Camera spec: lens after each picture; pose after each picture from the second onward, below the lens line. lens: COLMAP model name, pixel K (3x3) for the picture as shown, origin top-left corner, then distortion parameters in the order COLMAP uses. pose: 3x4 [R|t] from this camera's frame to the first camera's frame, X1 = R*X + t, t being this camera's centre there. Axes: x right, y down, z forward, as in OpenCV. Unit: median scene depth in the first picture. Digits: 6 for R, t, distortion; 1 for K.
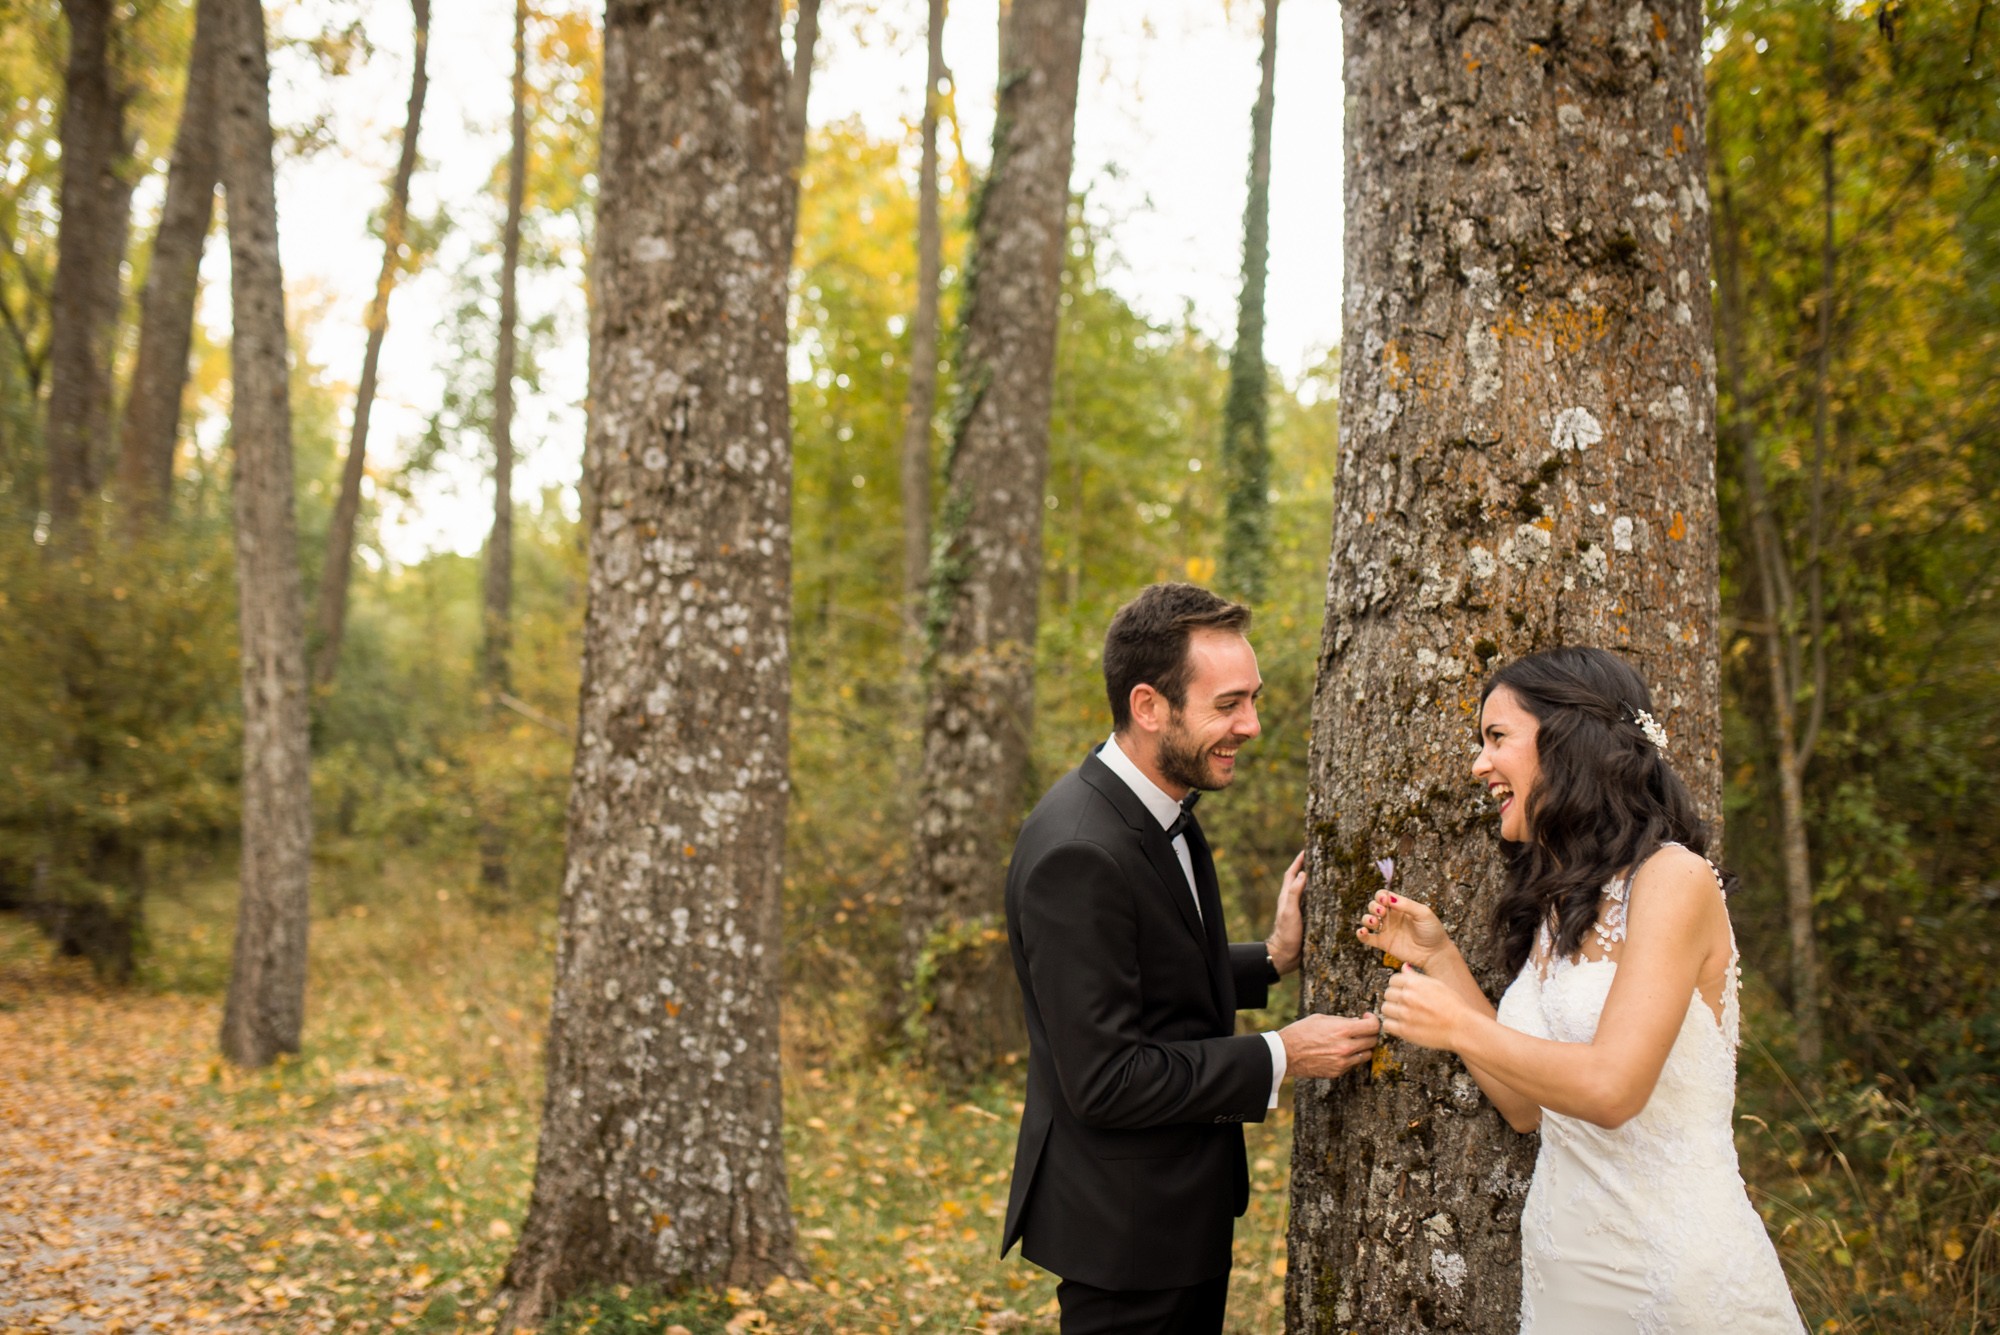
lens RADIAL K [[1910.4, 0, 996.8], [0, 1910.4, 674.5], [0, 0, 1]] dist [-0.069493, 0.102904]
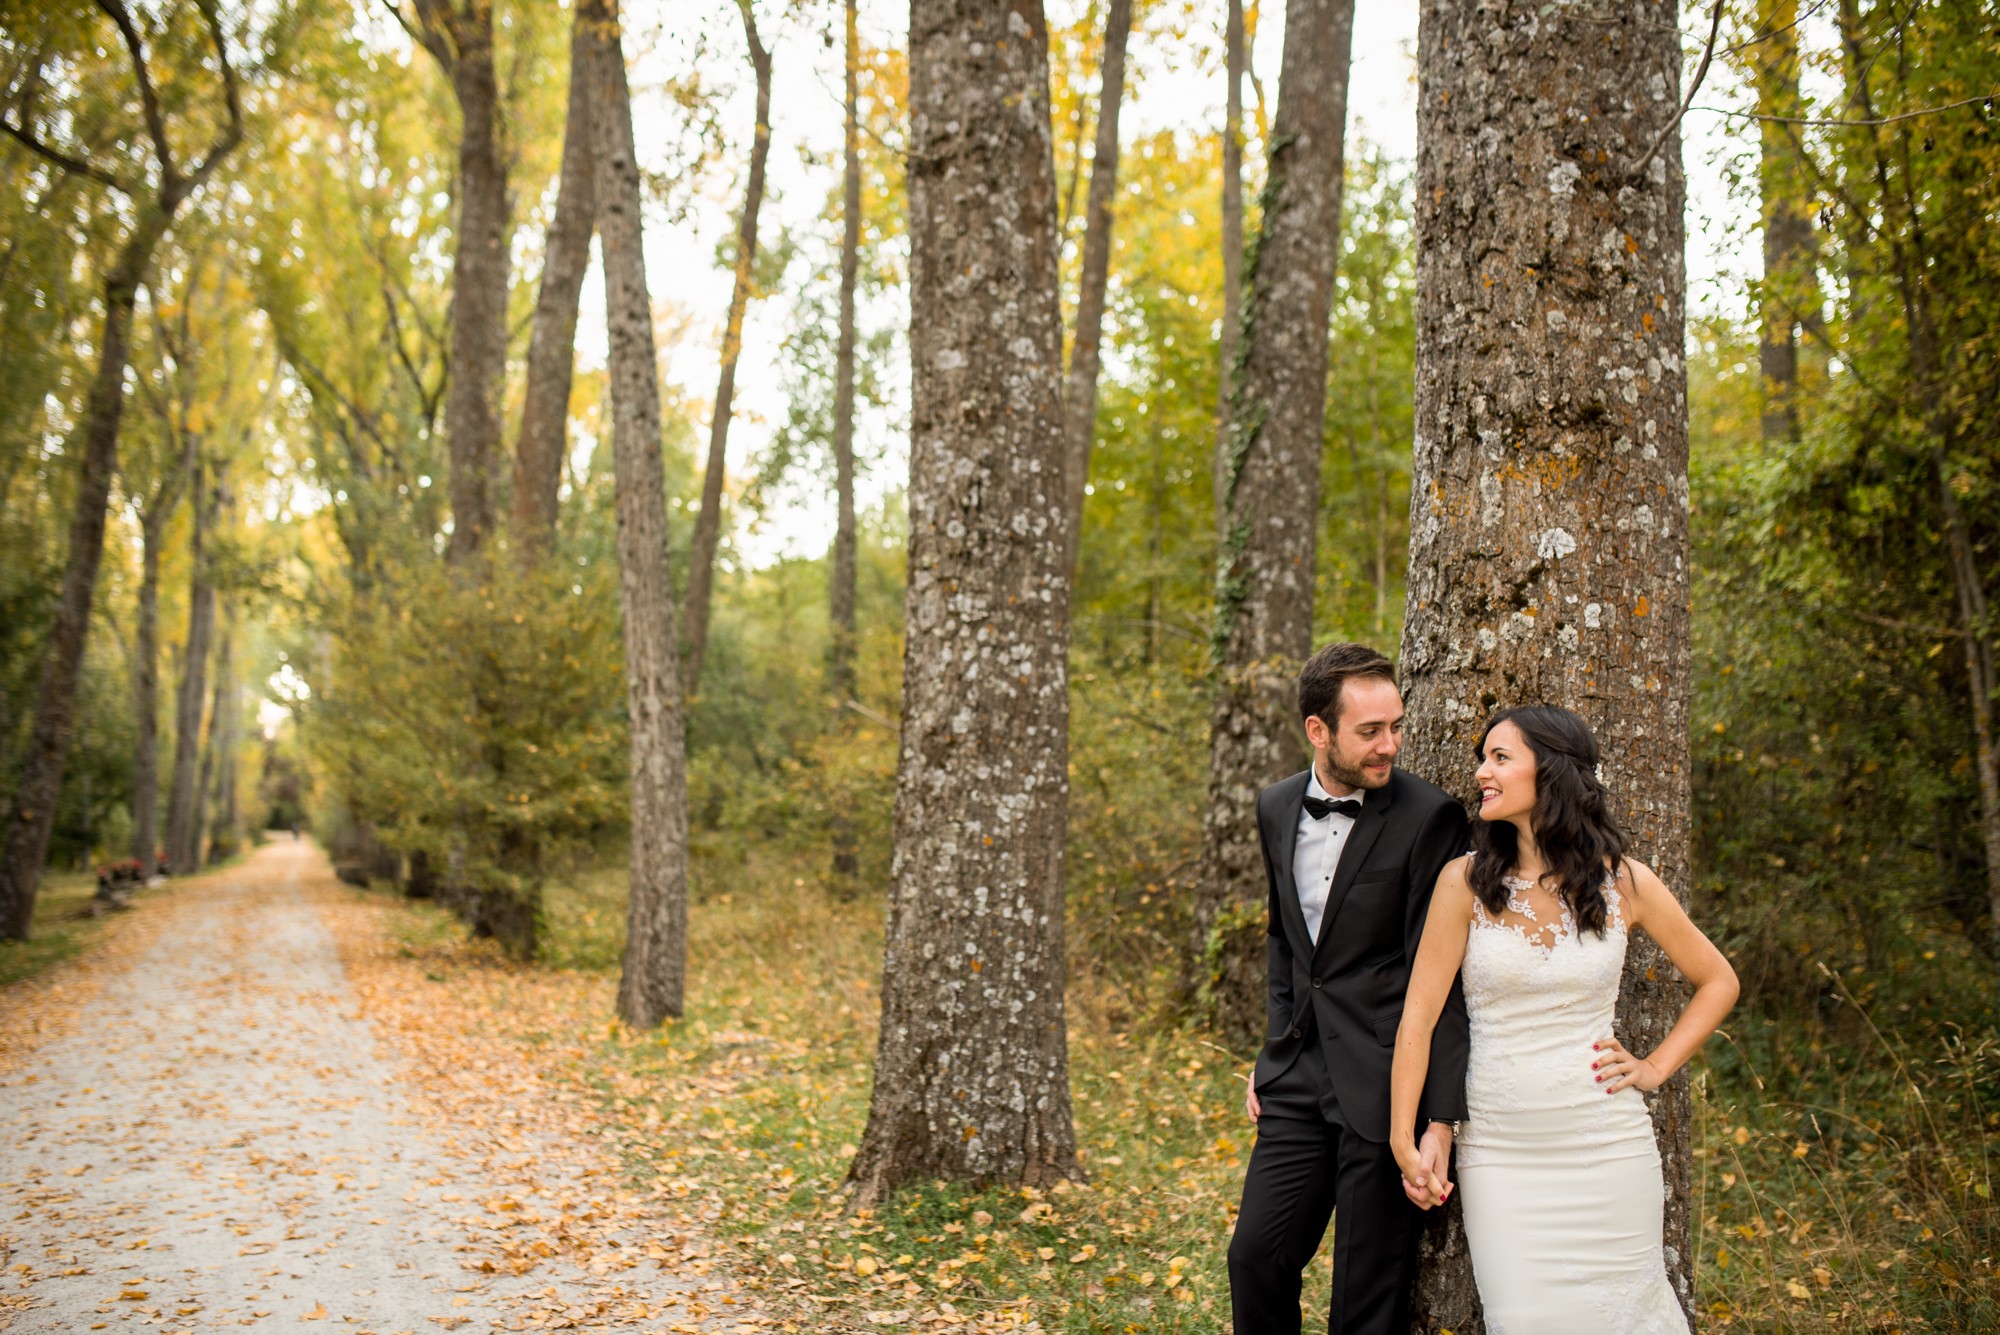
lens RADIAL K [[1910.4, 0, 996.8], [0, 1910.4, 674.5], [0, 0, 1]] dist [-0.069493, 0.102904]
pose [[0.983887, -0.019412, -0.177734, 0.070973], [0.020367, 0.999786, 0.003549, -0.021939], [0.177627, -0.007112, 0.984072, -0.240366]]
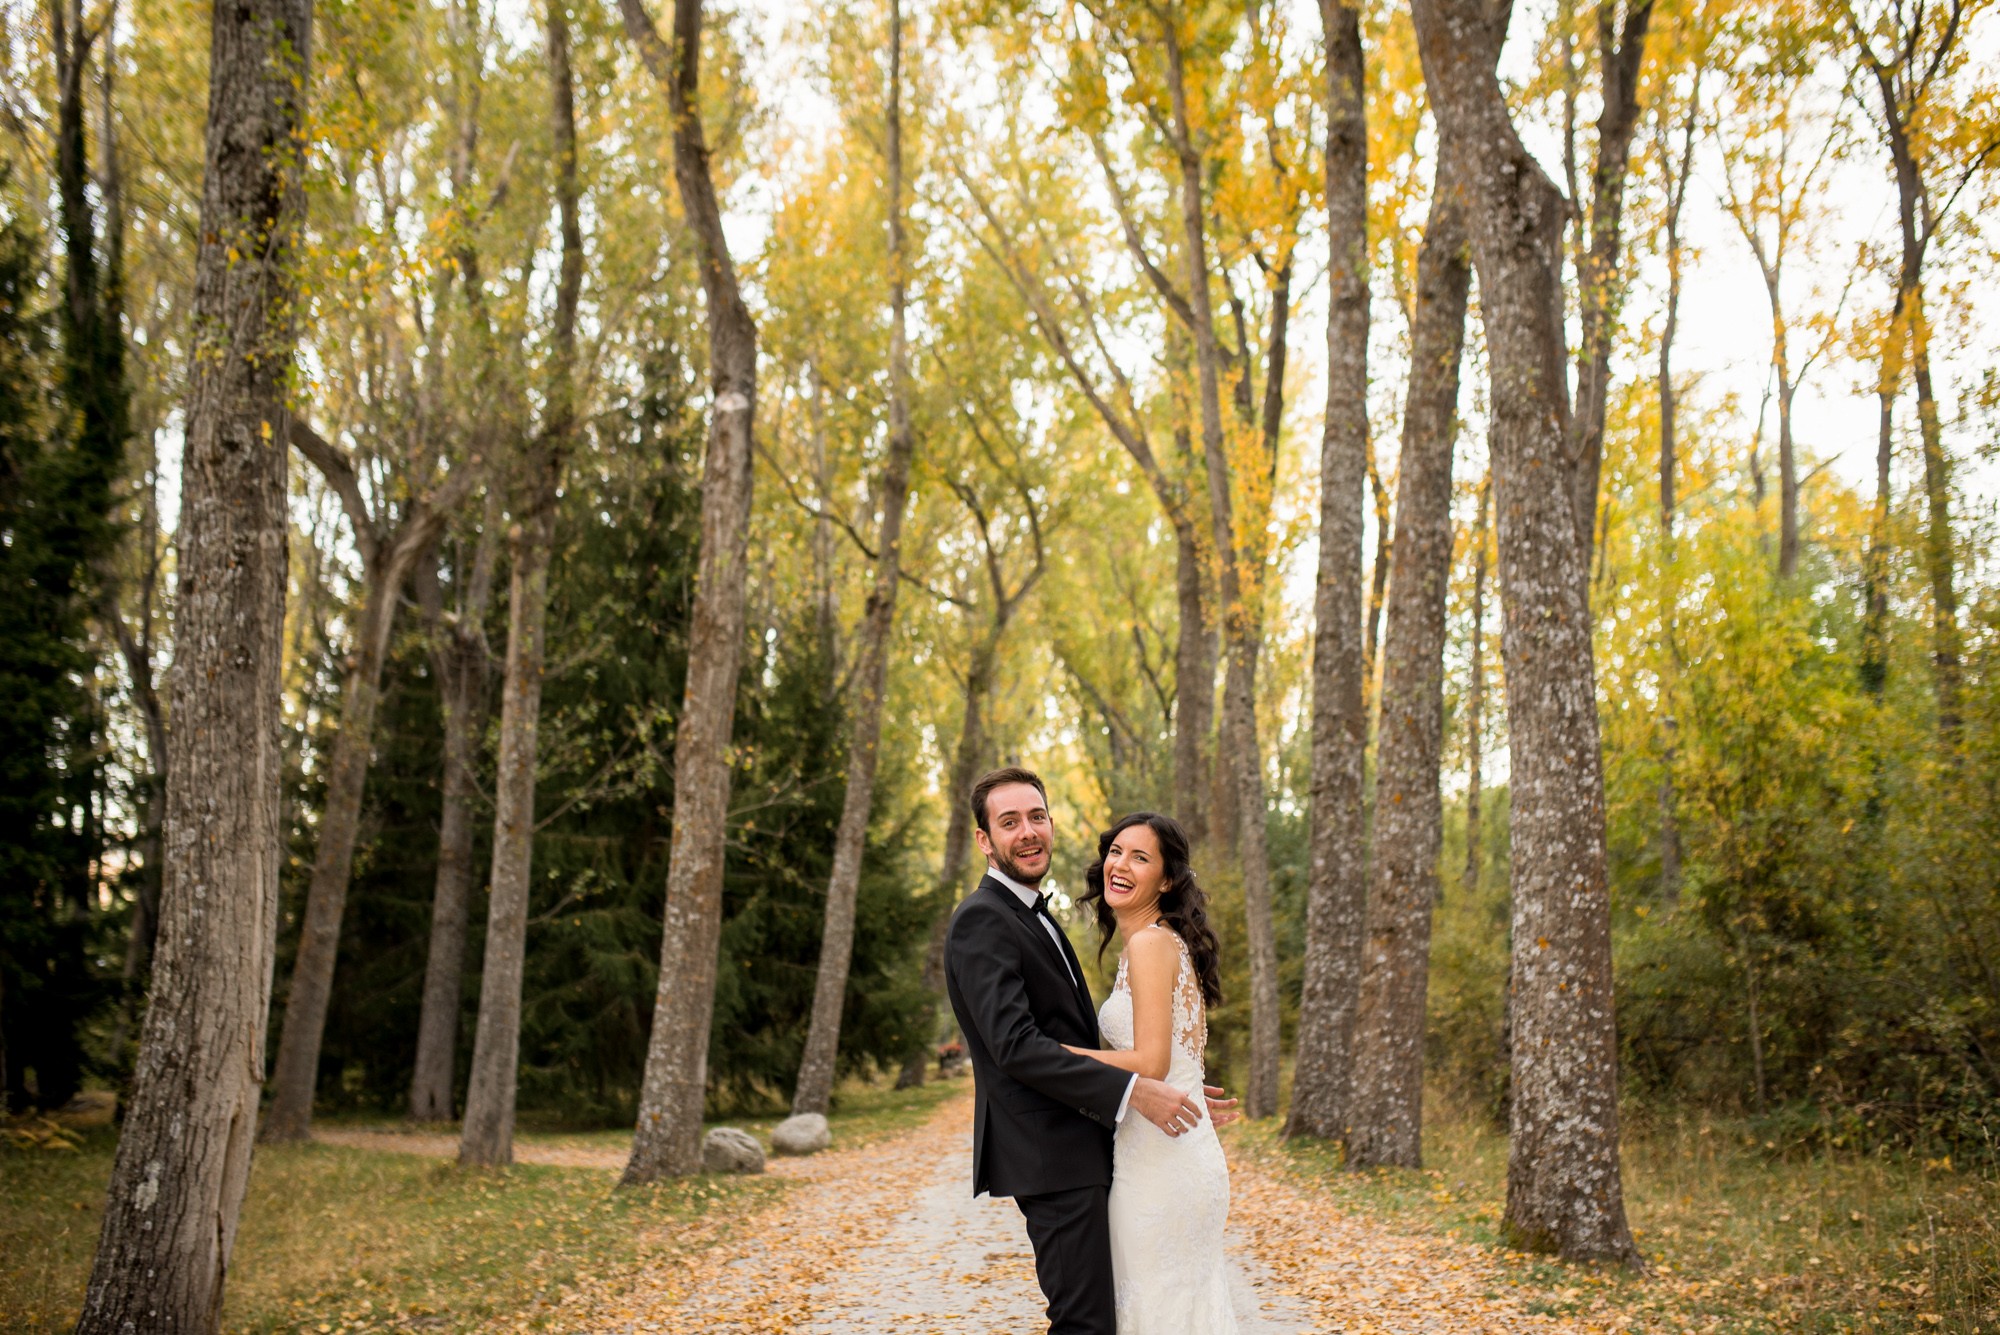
lens RADIAL K [[1940.9, 0, 985.8], [0, 1940.9, 684.2], [0, 0, 1]] dist [-0.071508, 0.104471]
pose [[0.843135, -0.070044, -0.533121, 1.371881], [0.017232, 0.994490, -0.103408, -0.200543], [0.537426, 0.078000, 0.839696, -2.669206]]
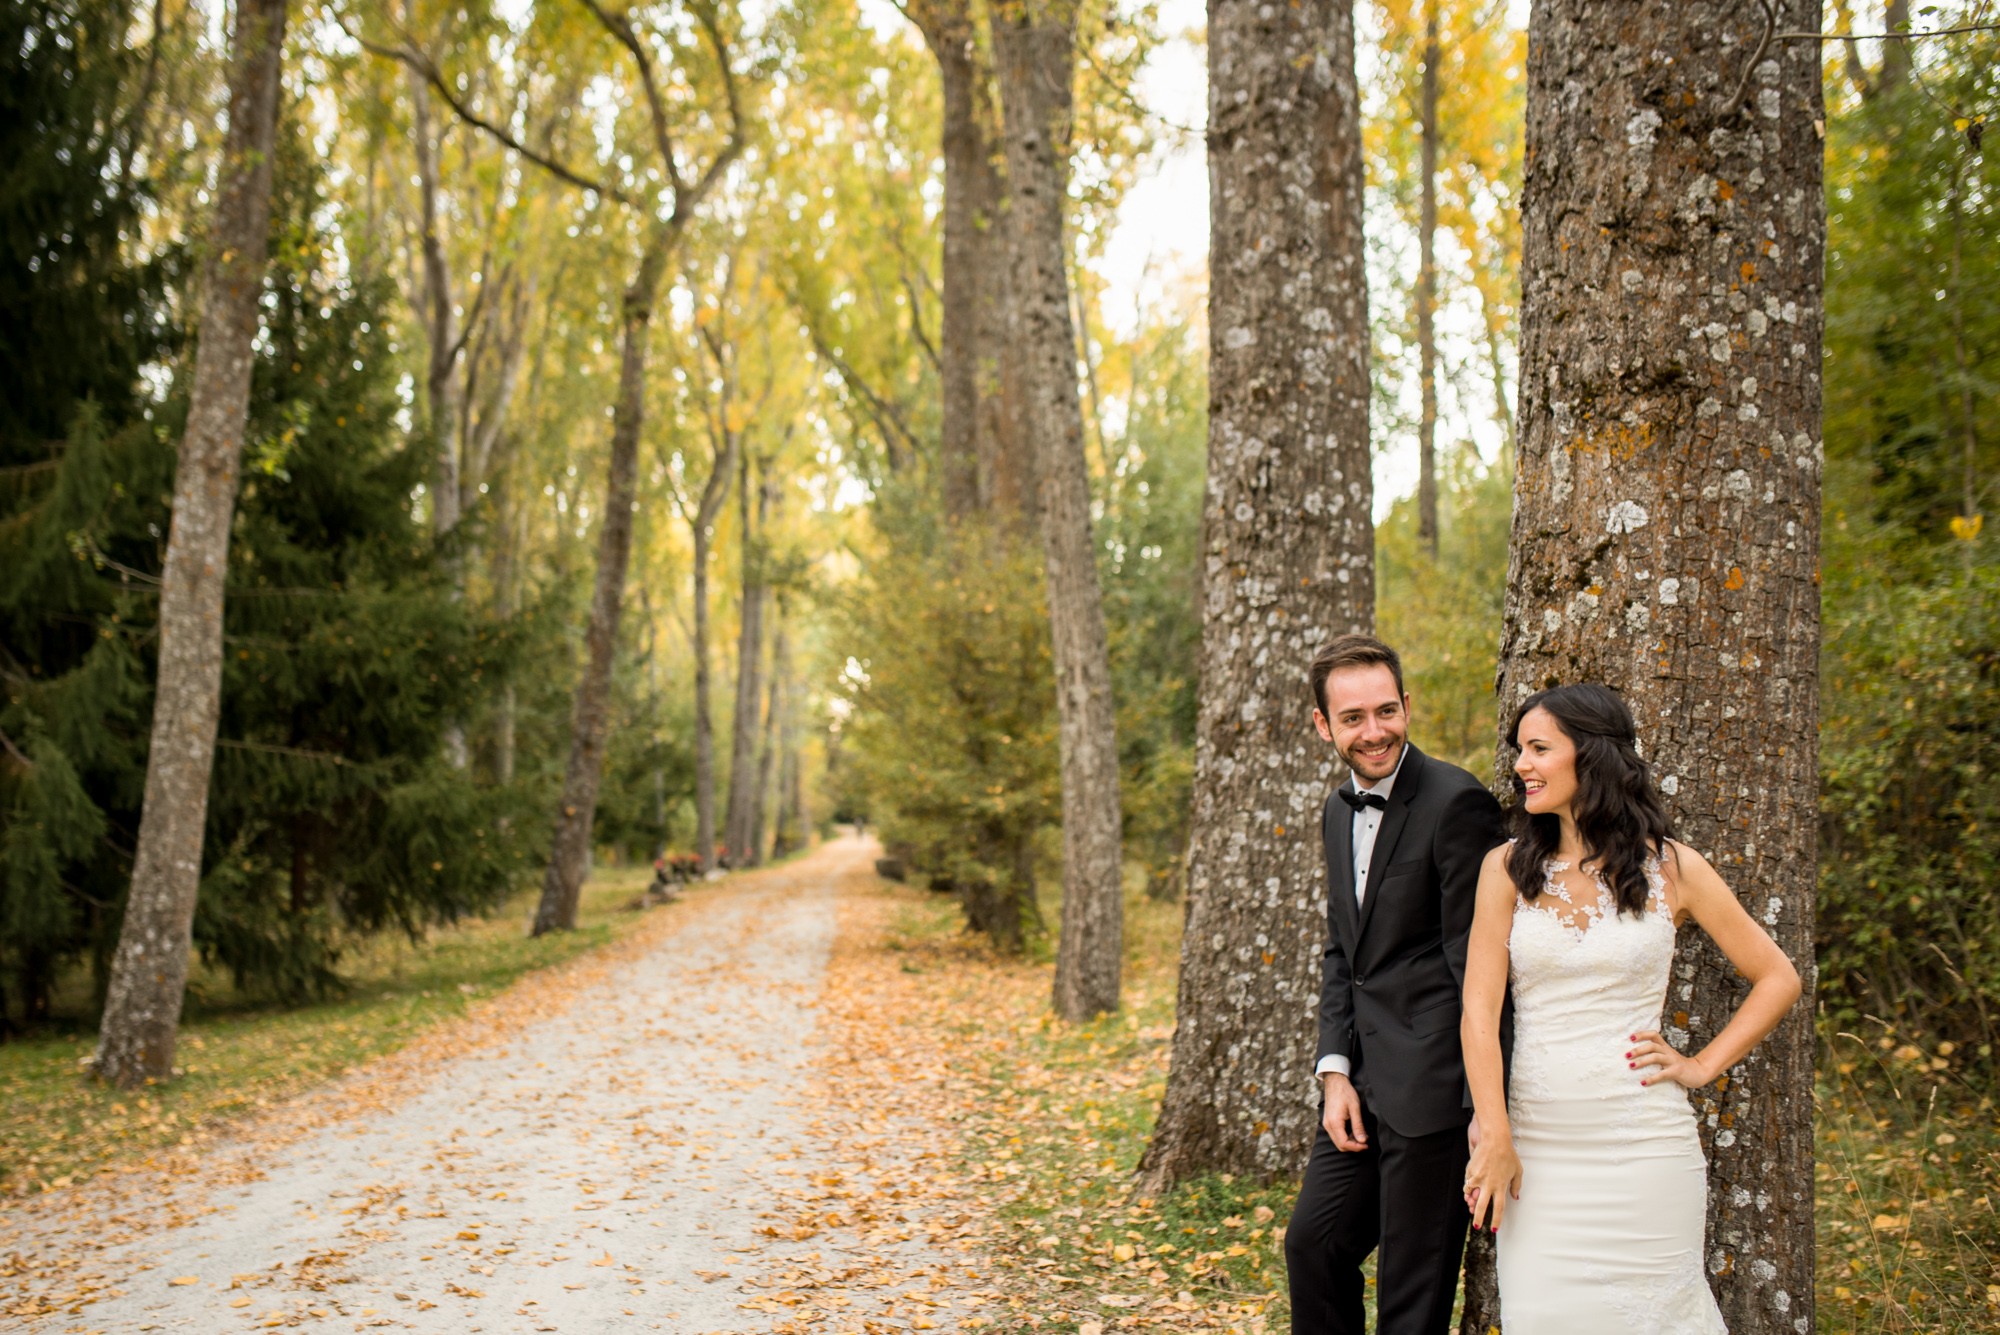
lens RADIAL K [[2046.7, 0, 927.6], [0, 2046.7, 690.4], [0, 0, 1]] dist [-0.072105, 0.116518]
pose [[0.873777, -0.040992, -0.484596, 0.282307], [0.052177, 0.998592, 0.009611, -0.022493], [0.483520, -0.033682, 0.874685, -0.259252]]
